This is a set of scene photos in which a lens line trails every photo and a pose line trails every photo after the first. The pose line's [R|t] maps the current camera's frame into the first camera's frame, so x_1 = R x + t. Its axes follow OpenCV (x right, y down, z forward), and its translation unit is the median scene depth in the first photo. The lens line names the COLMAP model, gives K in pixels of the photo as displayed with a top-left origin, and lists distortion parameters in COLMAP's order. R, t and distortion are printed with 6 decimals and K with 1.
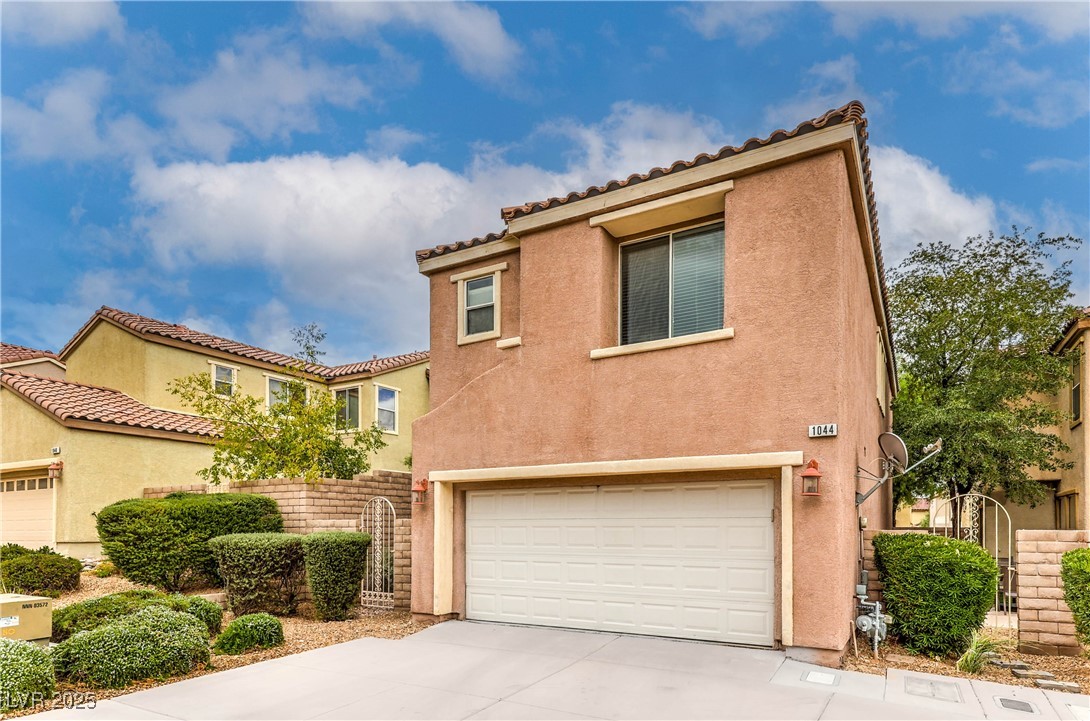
lens RADIAL K [[608.3, 0, 545.0], [0, 608.3, 360.5], [0, 0, 1]] dist [-0.000188, 0.001214]
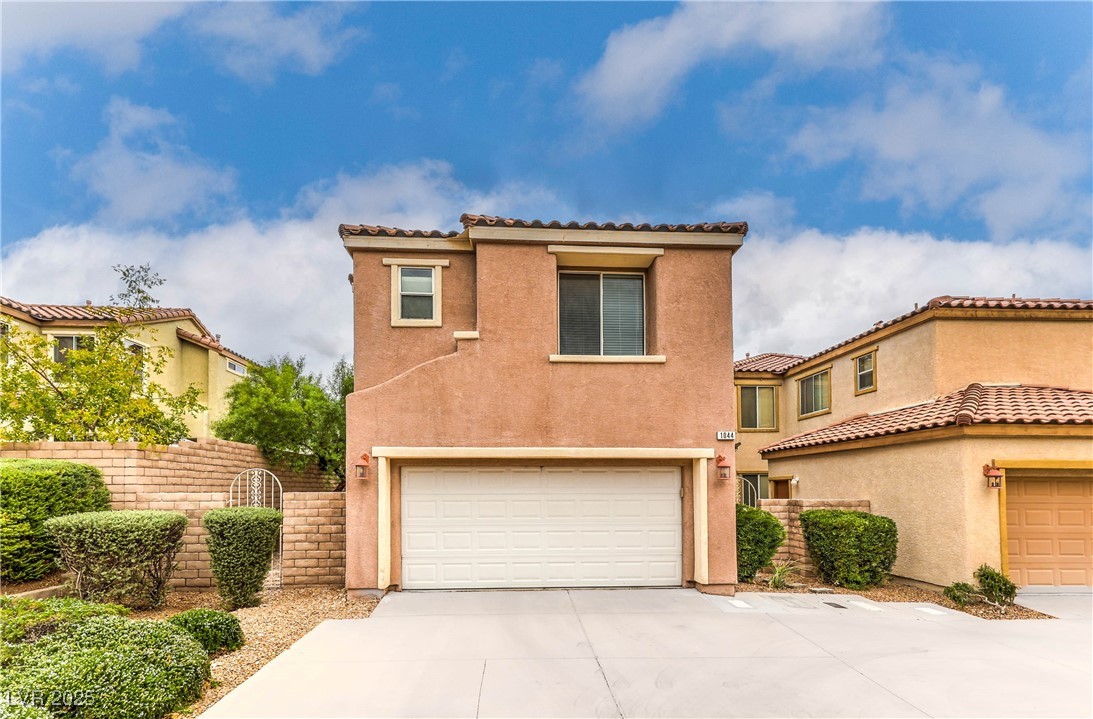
lens RADIAL K [[494.5, 0, 546.9], [0, 494.5, 354.0], [0, 0, 1]] dist [0.001836, 0.000094]
pose [[0.836300, 0.144776, 0.528812, -0.423046], [-0.142774, 0.988736, -0.044899, 0.025526], [-0.529356, -0.037952, 0.847551, 0.157844]]
